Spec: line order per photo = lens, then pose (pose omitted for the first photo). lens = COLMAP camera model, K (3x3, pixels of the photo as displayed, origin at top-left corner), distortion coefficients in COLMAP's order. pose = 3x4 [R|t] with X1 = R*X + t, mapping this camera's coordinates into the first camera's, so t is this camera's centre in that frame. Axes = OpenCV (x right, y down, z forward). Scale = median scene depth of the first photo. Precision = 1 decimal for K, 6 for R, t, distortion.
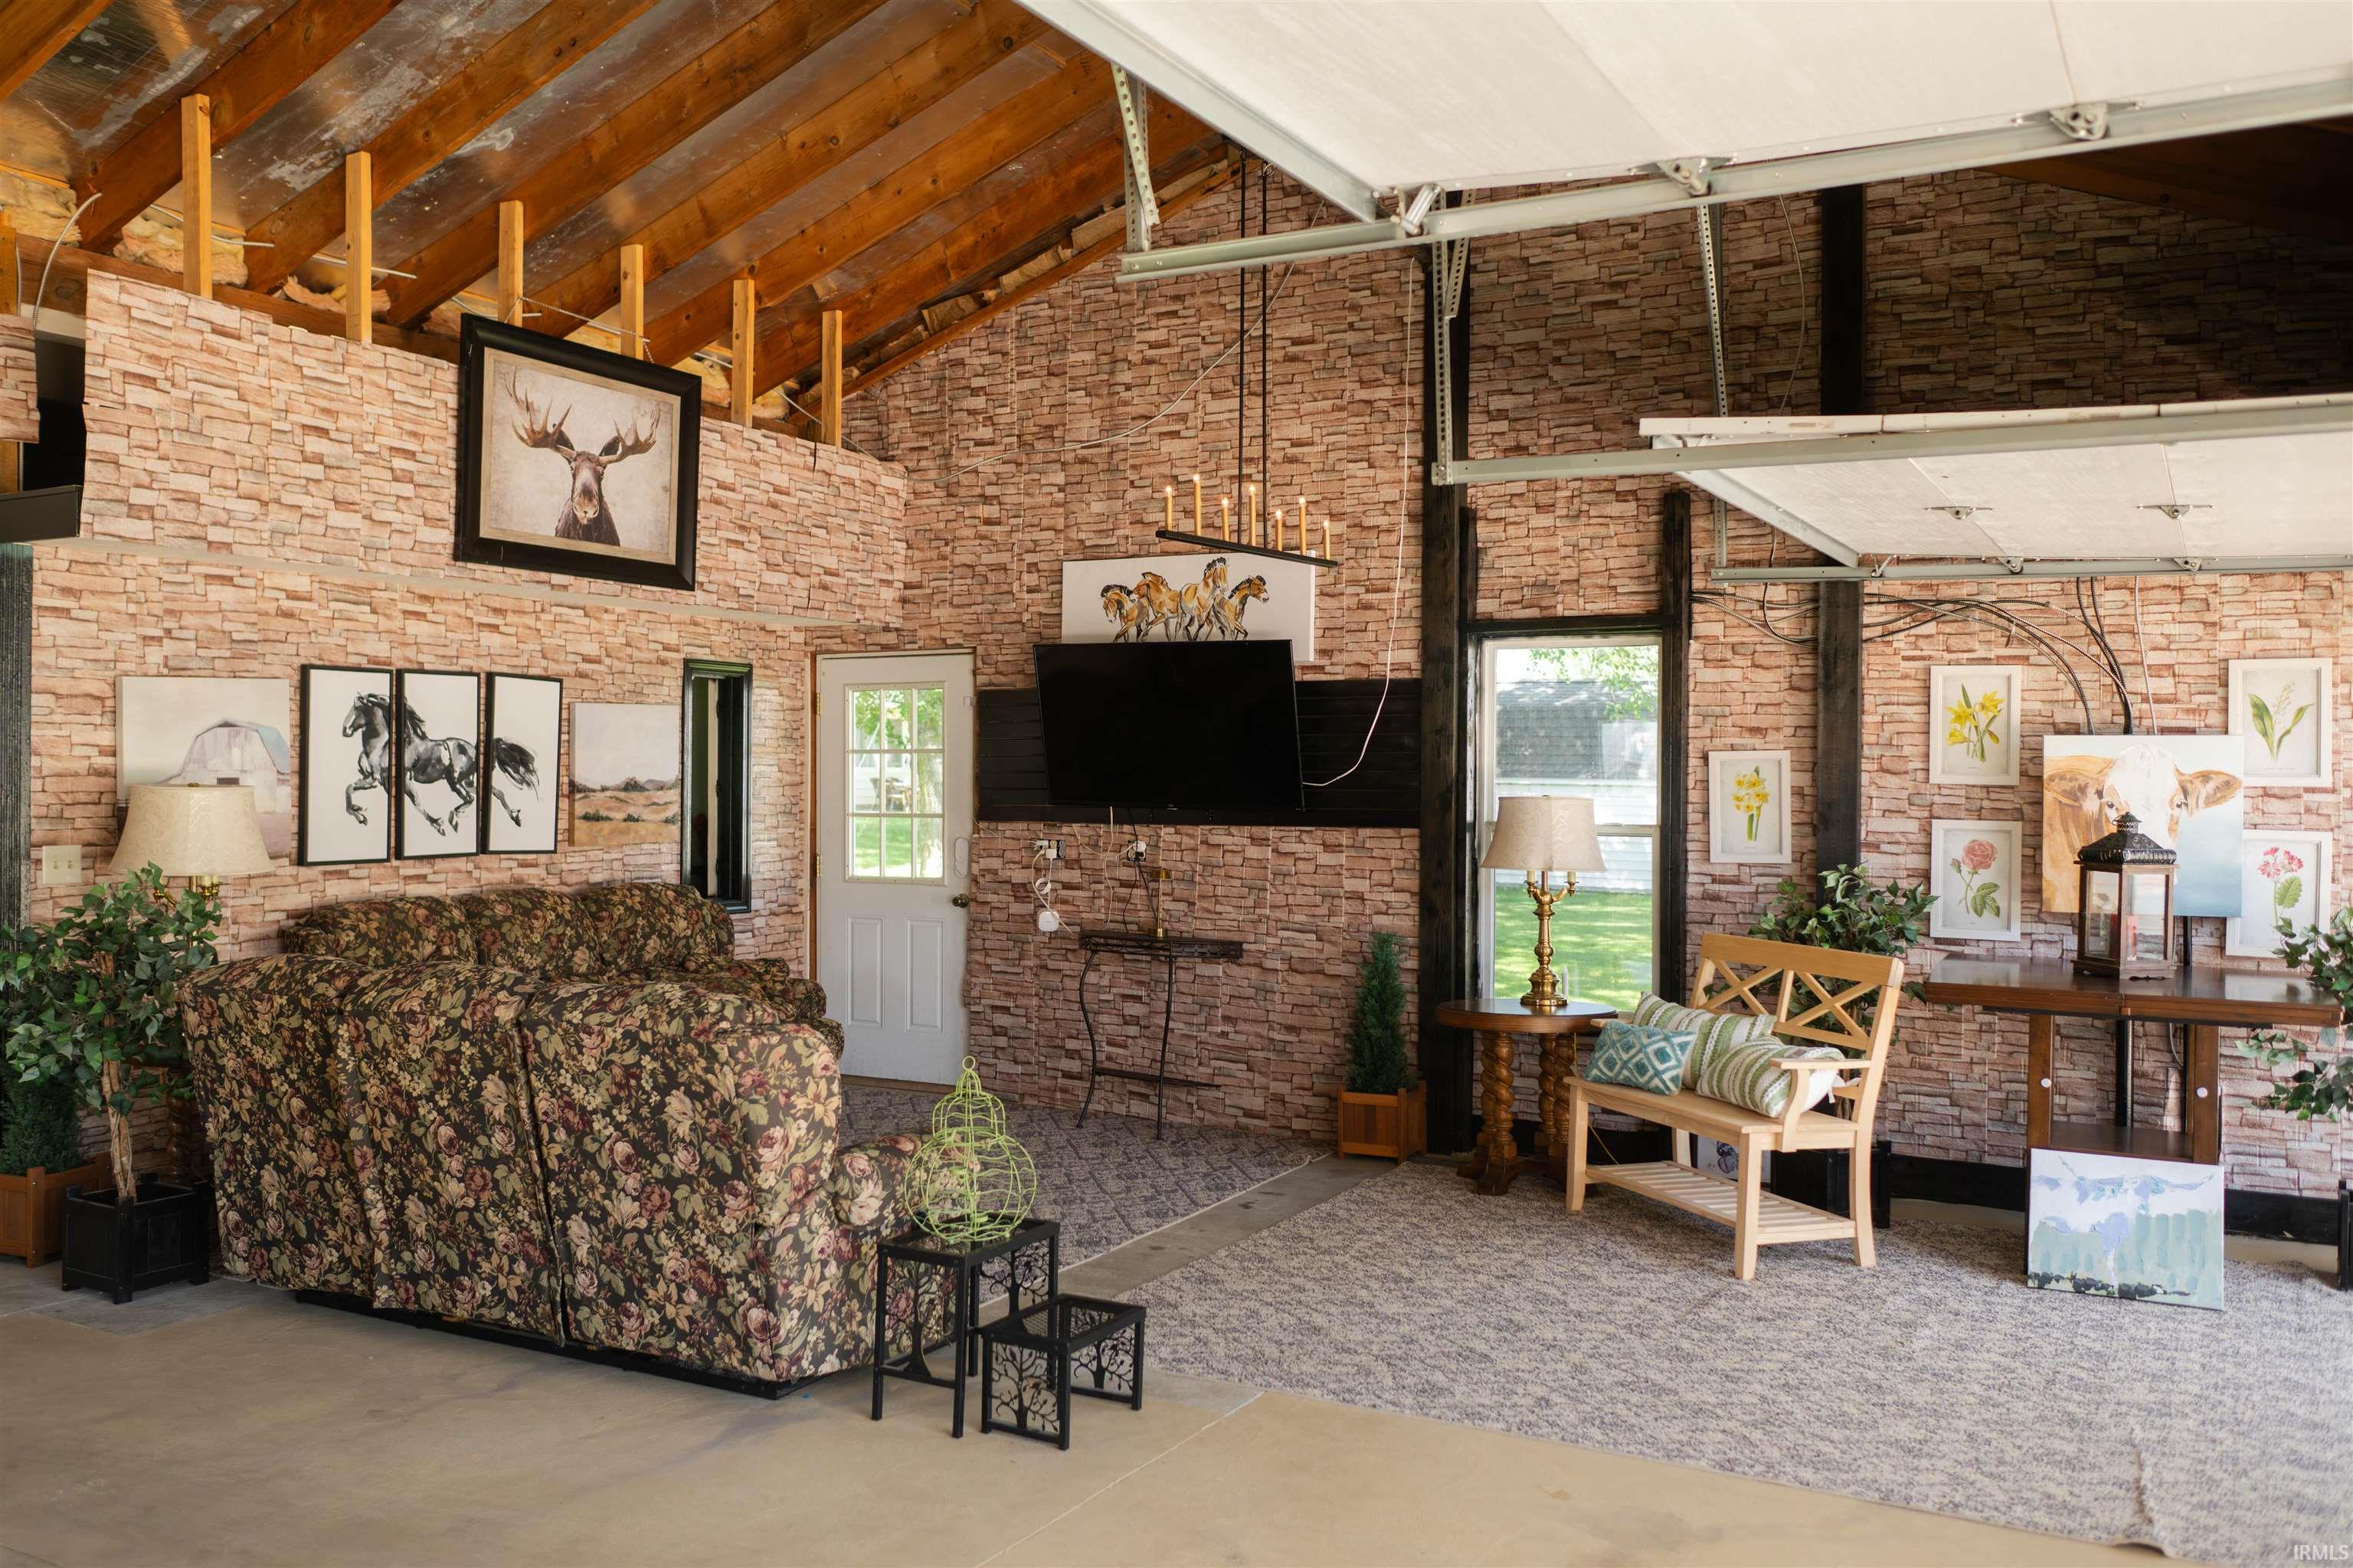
lens RADIAL K [[1819.6, 0, 1176.5], [0, 1819.6, 784.0], [0, 0, 1]] dist [0.000763, -0.005840]
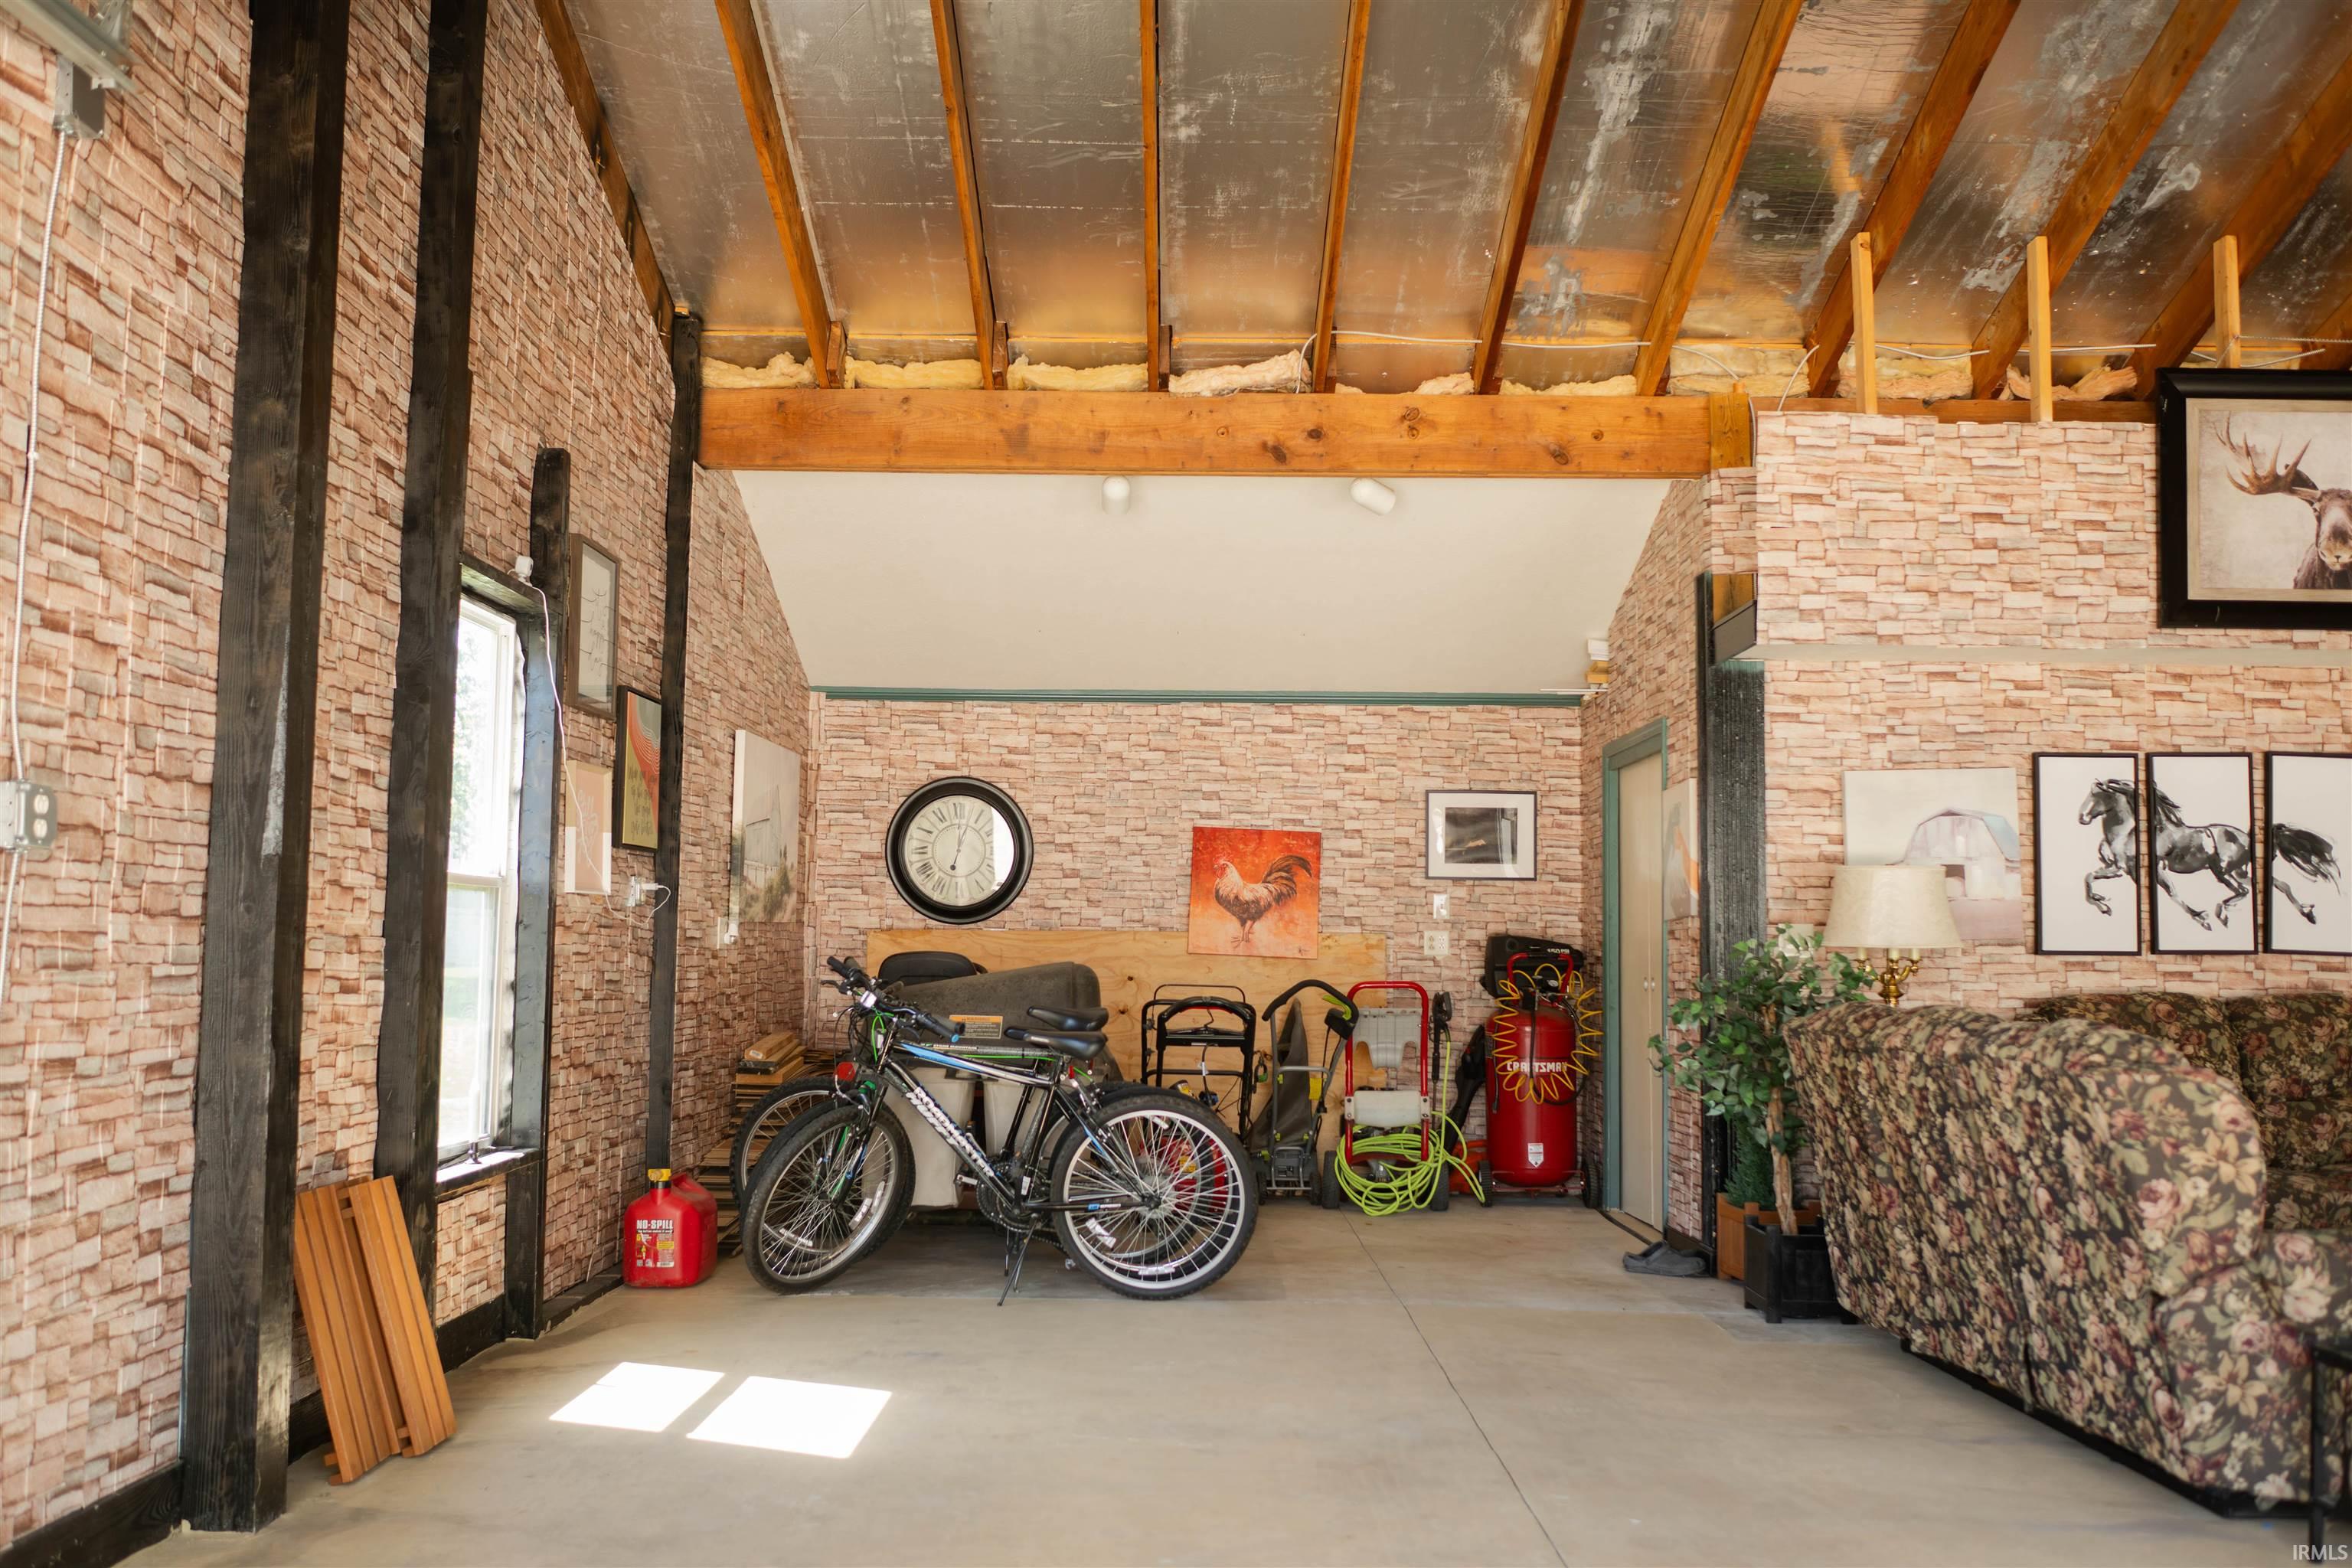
lens RADIAL K [[1906.2, 0, 1176.0], [0, 1906.2, 784.0], [0, 0, 1]] dist [0.005706, -0.005339]
pose [[0.518214, -0.065244, -0.852759, 0.184498], [-0.005482, 0.996812, -0.079596, 0.040836], [0.855234, 0.045922, 0.516204, 0.059438]]
